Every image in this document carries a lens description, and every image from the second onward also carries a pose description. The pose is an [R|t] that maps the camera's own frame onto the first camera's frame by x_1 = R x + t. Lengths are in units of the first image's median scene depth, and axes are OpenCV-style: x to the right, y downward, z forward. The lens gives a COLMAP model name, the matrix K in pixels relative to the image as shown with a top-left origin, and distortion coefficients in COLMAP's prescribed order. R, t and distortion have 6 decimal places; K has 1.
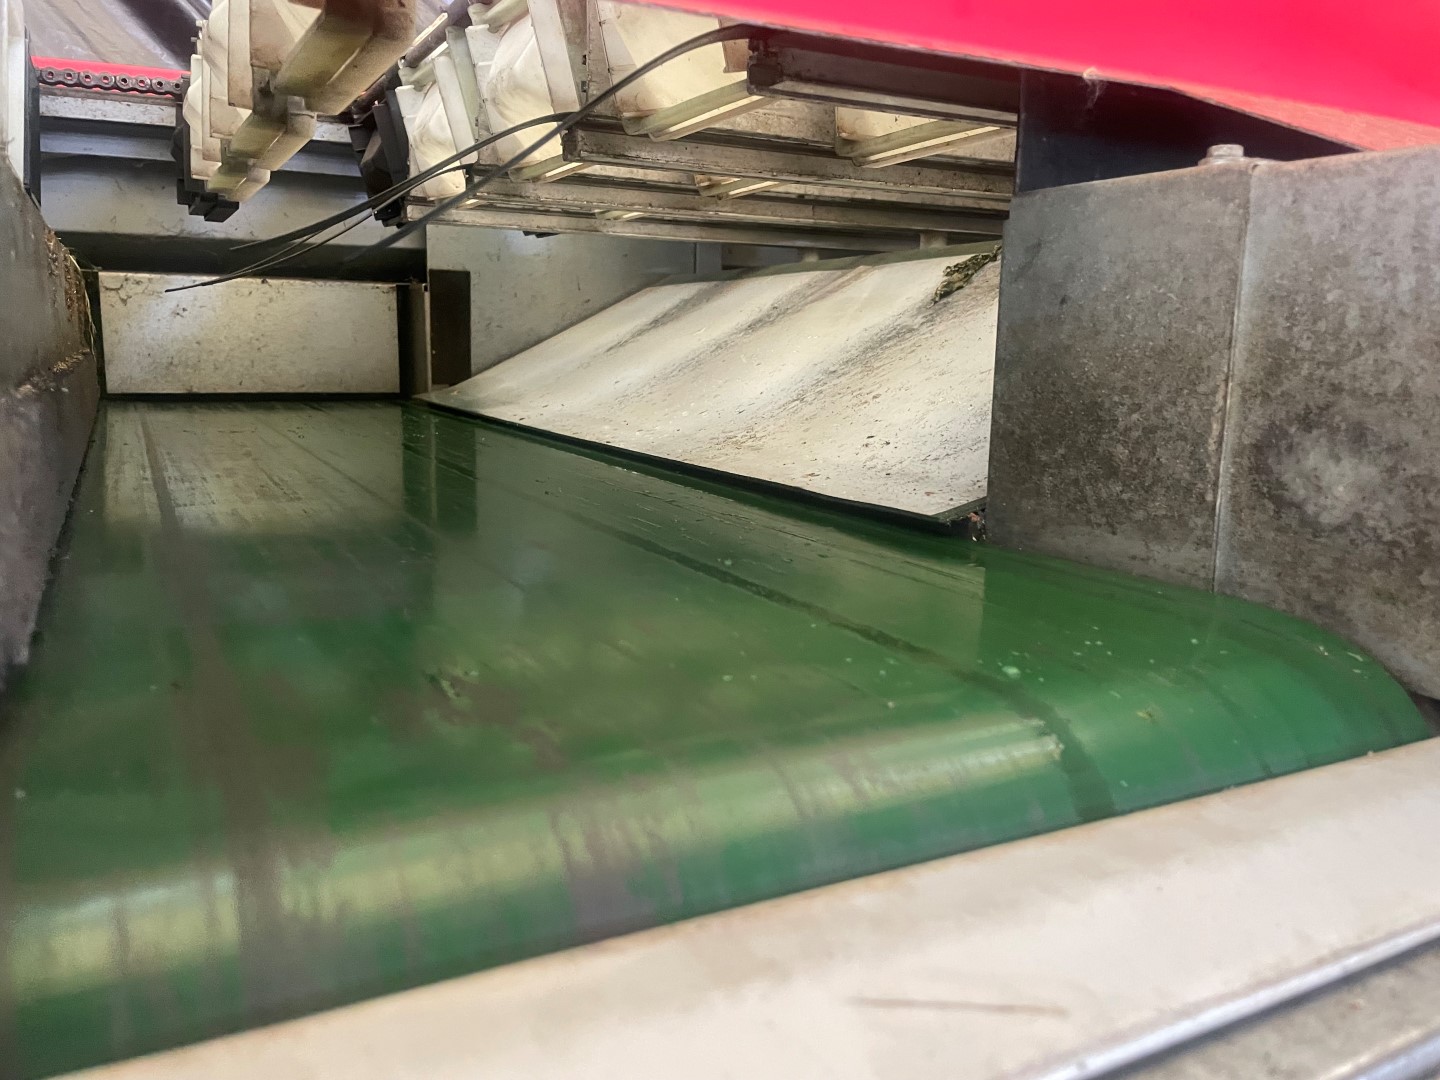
lens RADIAL K [[1100.7, 0, 722.1], [0, 1100.7, 530.1], [0, 0, 1]] dist [0.094204, -0.139726]
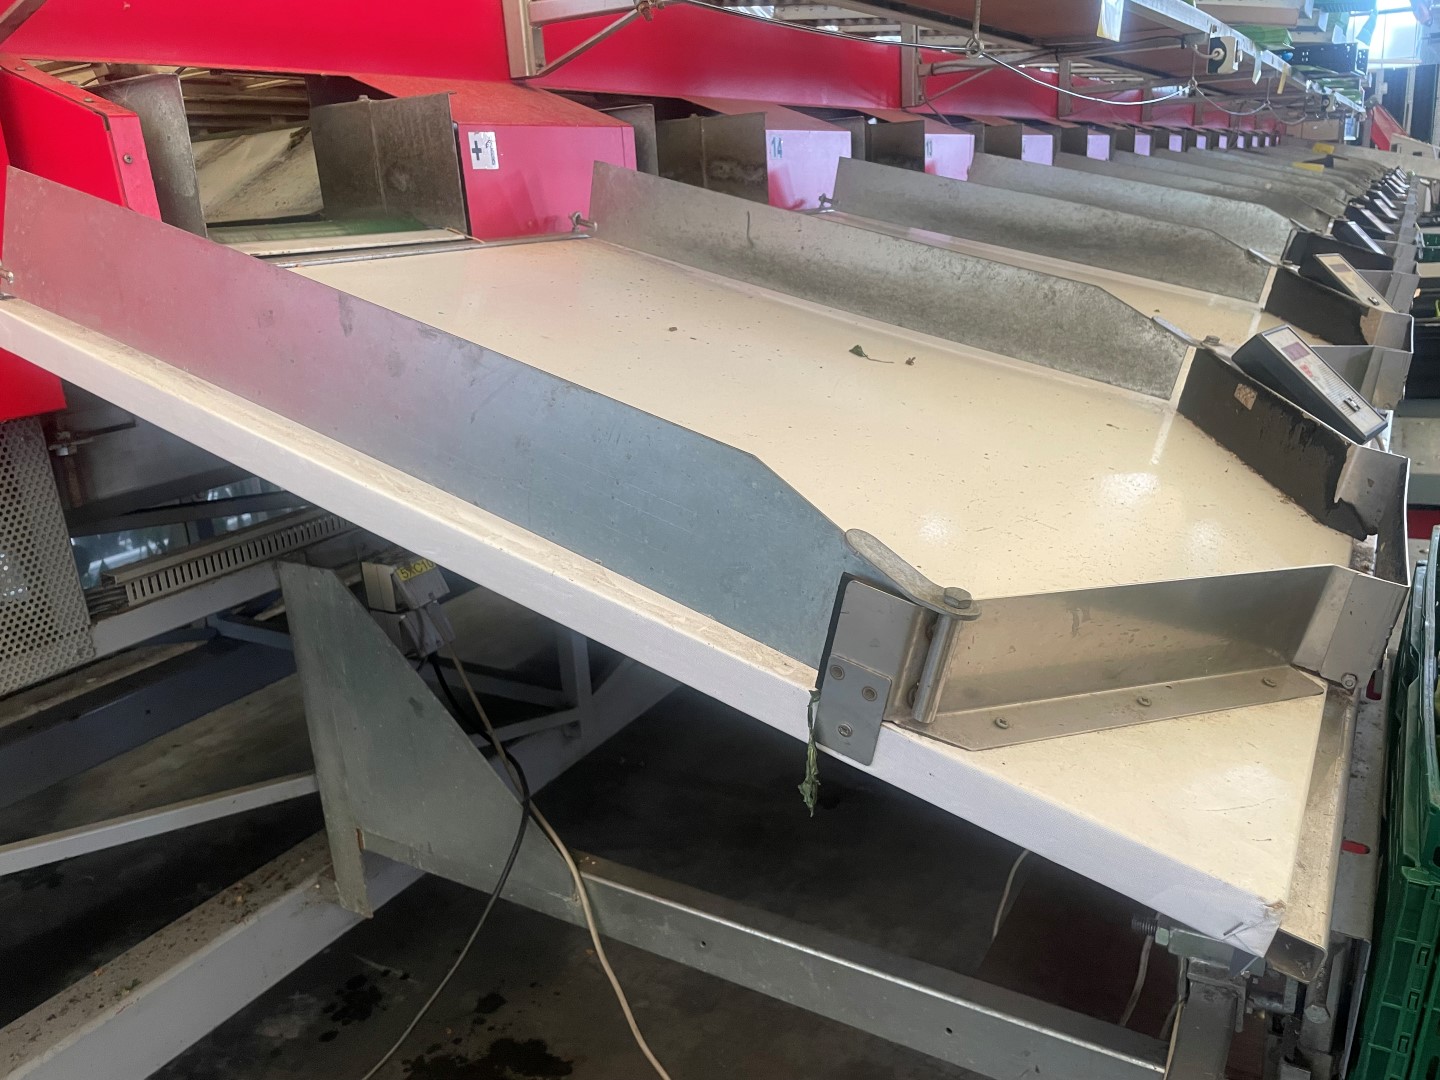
lens RADIAL K [[1100.7, 0, 722.1], [0, 1100.7, 530.1], [0, 0, 1]] dist [0.094204, -0.139726]
pose [[0.850275, -0.218933, 0.478644, -0.365056], [0.166955, 0.974610, 0.149205, 0.411207], [-0.499157, -0.046953, 0.865239, -1.661675]]
